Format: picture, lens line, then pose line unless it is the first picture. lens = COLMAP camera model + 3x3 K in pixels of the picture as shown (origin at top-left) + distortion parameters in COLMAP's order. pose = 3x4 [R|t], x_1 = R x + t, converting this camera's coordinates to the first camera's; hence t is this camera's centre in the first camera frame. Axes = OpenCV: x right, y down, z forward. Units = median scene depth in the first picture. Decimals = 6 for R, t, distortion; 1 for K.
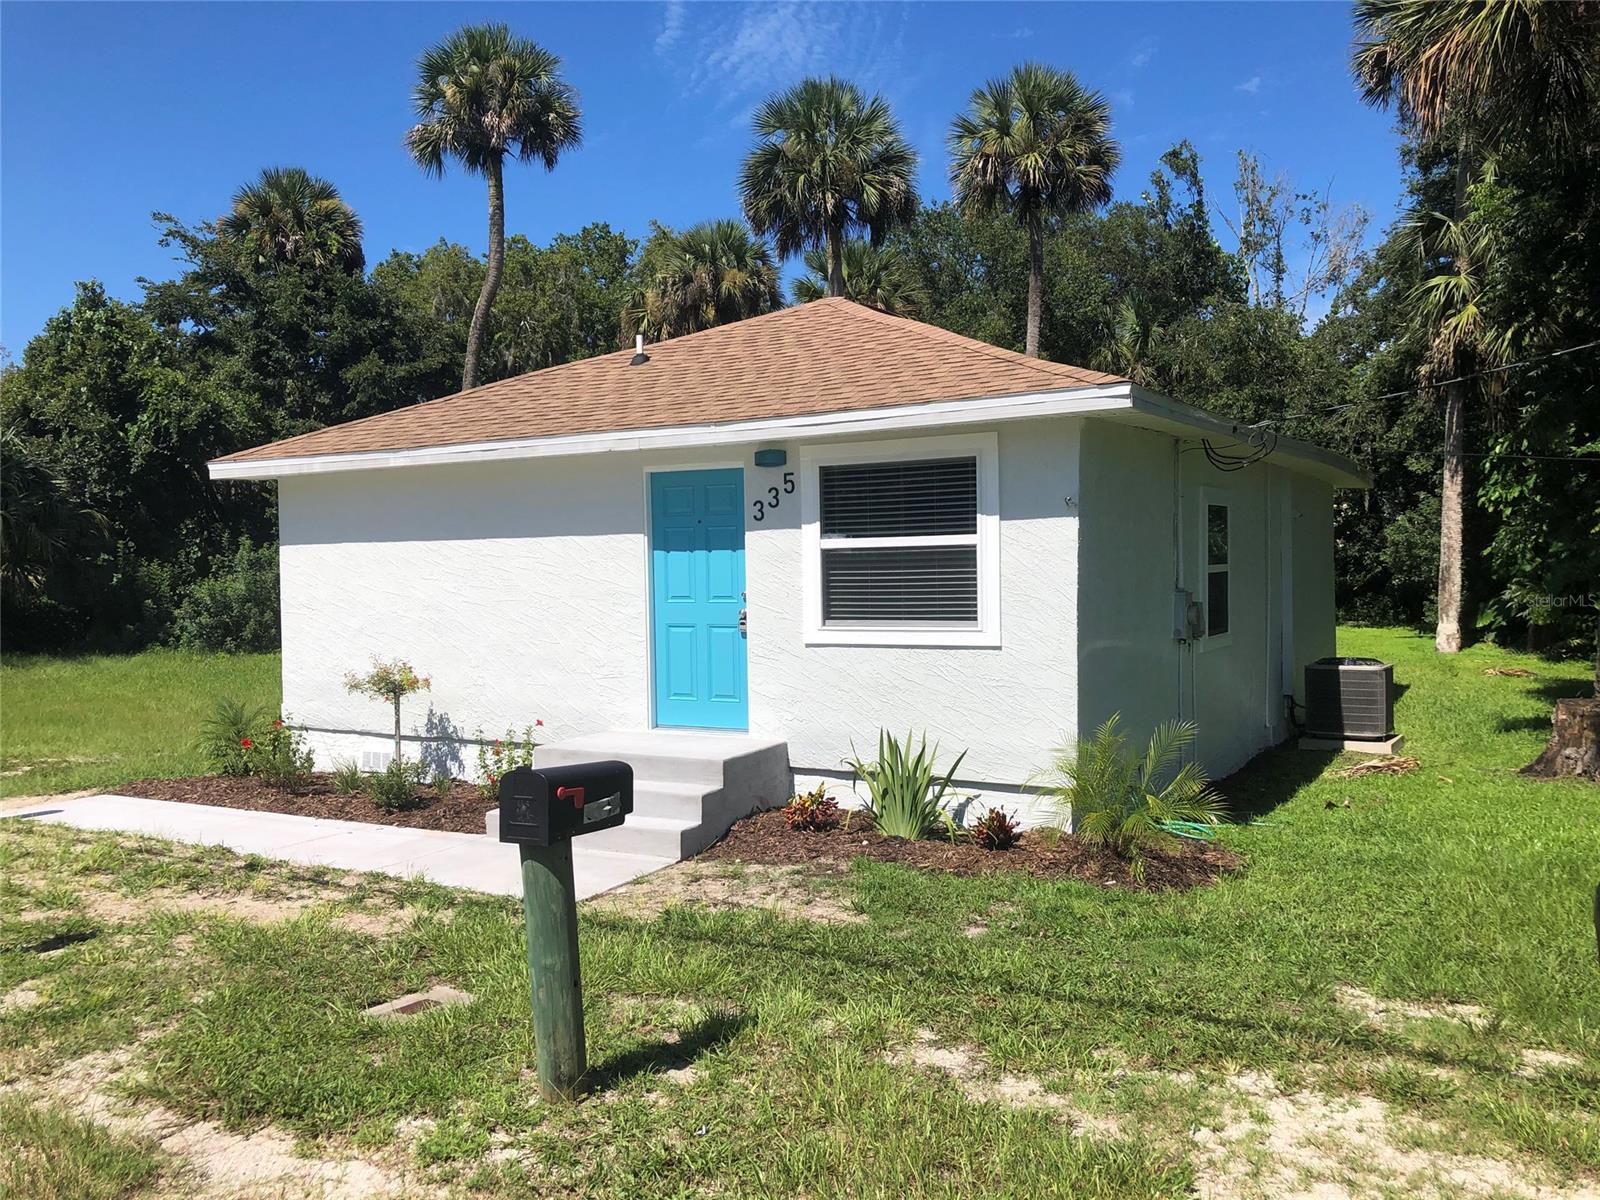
lens RADIAL K [[1337.8, 0, 818.9], [0, 1337.8, 585.1], [0, 0, 1]] dist [0.026757, 0.004763]
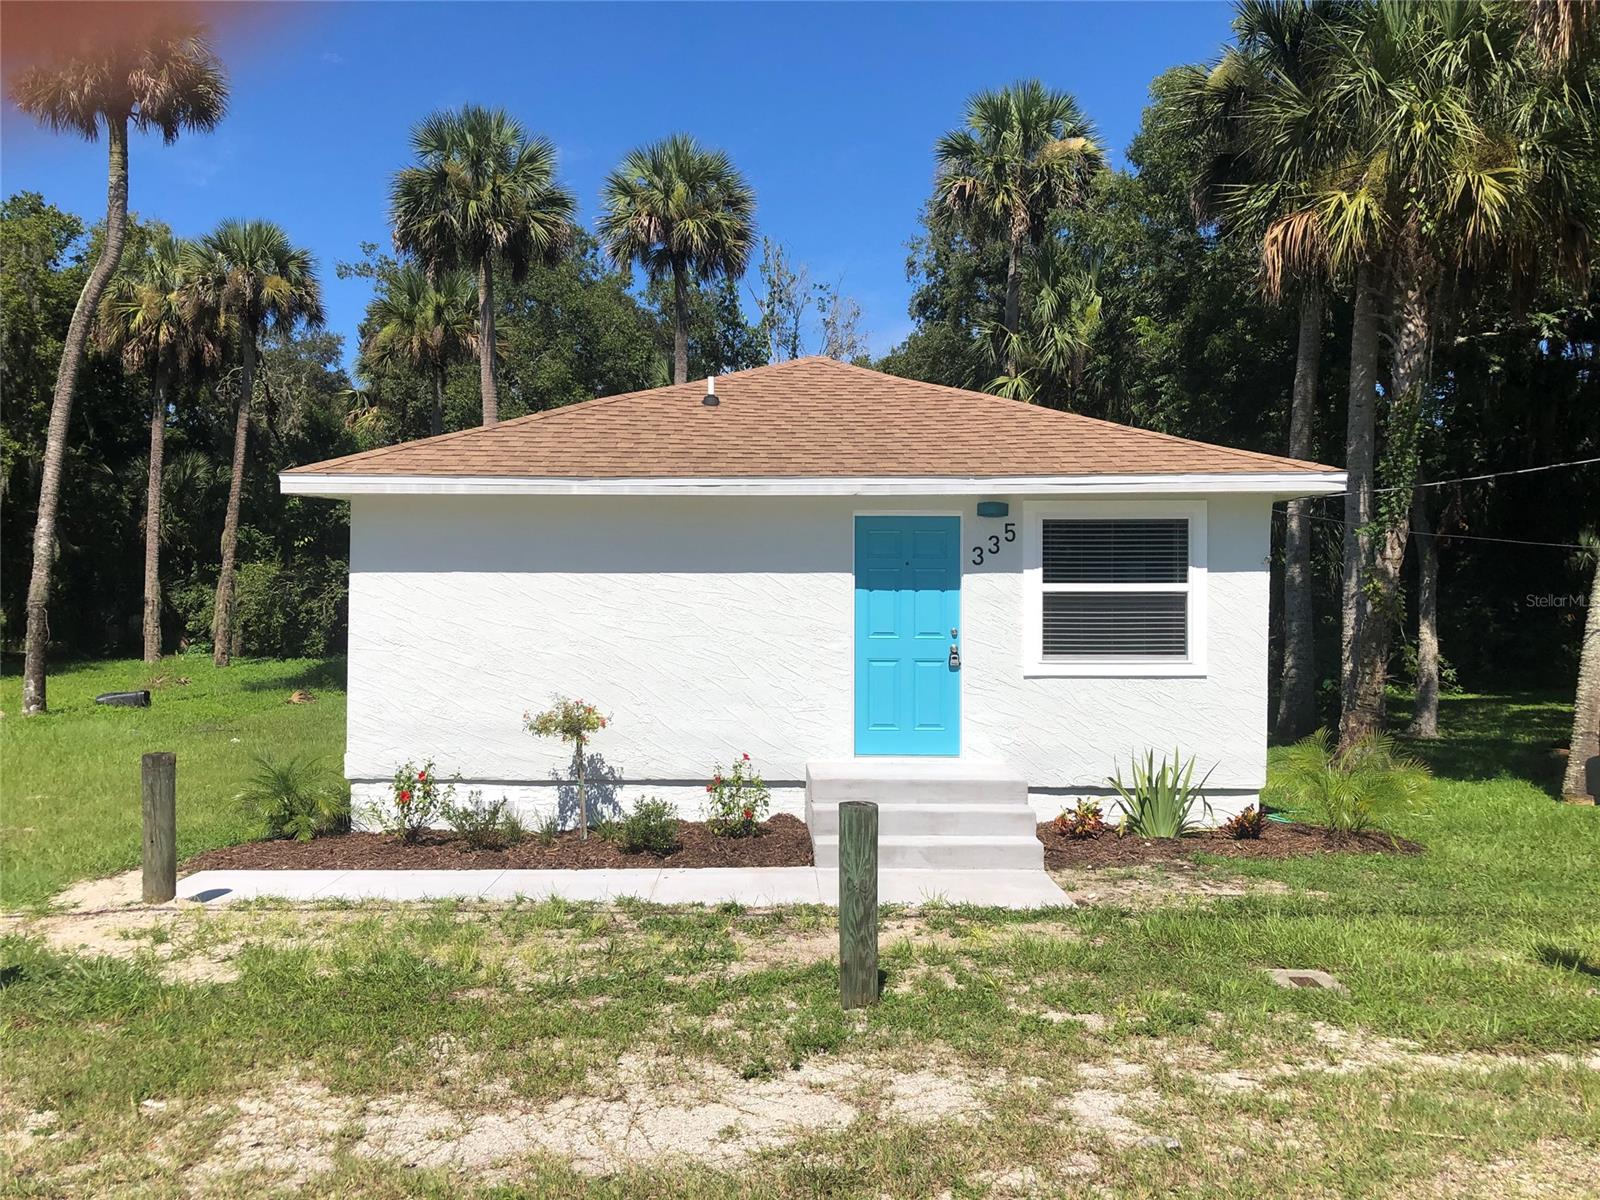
lens RADIAL K [[1337.8, 0, 818.9], [0, 1337.8, 585.1], [0, 0, 1]] dist [0.026757, 0.004763]
pose [[0.863368, 0.025098, 0.503951, -0.710206], [-0.008845, 0.999362, -0.034617, 0.008138], [-0.504498, 0.025429, 0.863038, 0.107014]]
